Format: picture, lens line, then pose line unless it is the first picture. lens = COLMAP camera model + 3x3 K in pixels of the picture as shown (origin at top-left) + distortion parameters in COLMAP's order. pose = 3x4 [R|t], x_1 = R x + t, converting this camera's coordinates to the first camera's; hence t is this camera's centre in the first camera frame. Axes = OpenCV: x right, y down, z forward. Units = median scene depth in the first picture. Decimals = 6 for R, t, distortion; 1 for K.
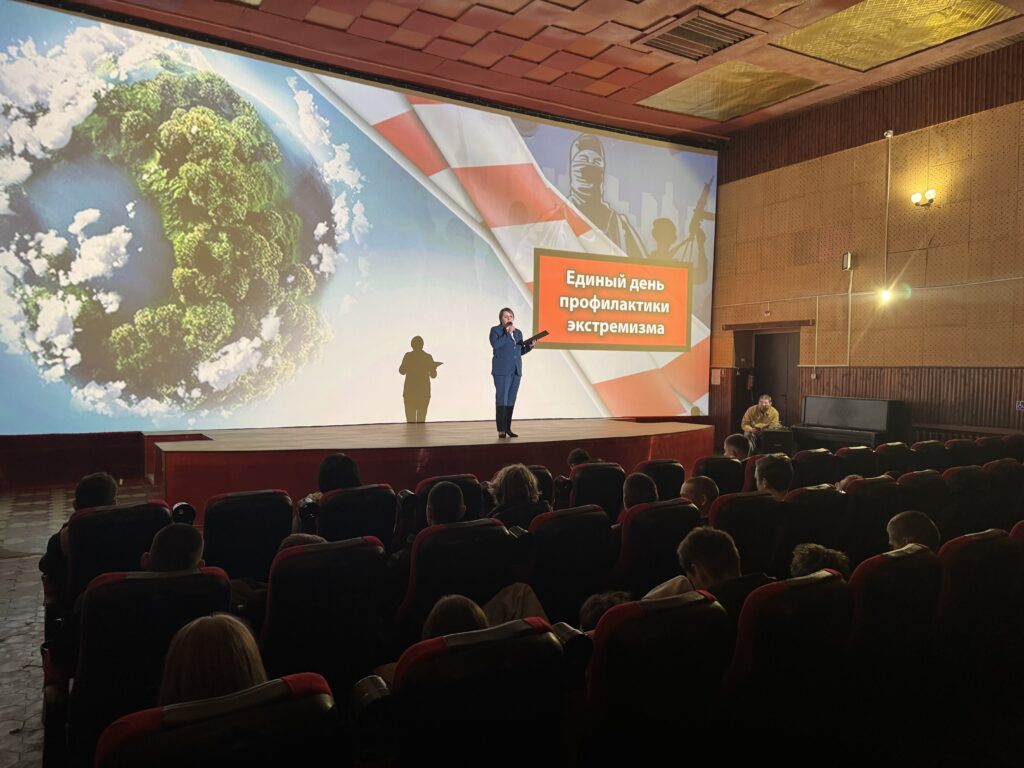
lens RADIAL K [[758.2, 0, 512.0], [0, 758.2, 384.0], [0, 0, 1]] dist [-0.006824, -0.005089]
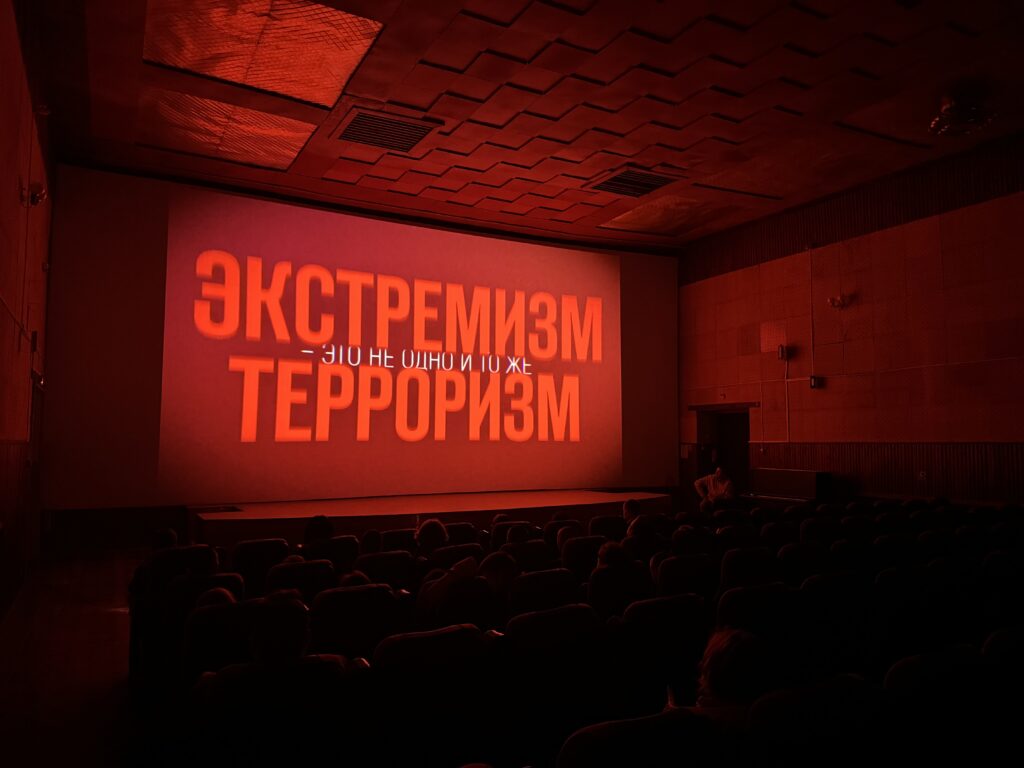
lens RADIAL K [[737.7, 0, 512.0], [0, 737.7, 384.0], [0, 0, 1]] dist [0.052586, -0.117241]
pose [[0.999199, -0.014598, -0.037252, 0.071593], [0.010921, 0.995218, -0.097070, -0.007000], [0.038491, 0.096586, 0.994580, -0.166697]]
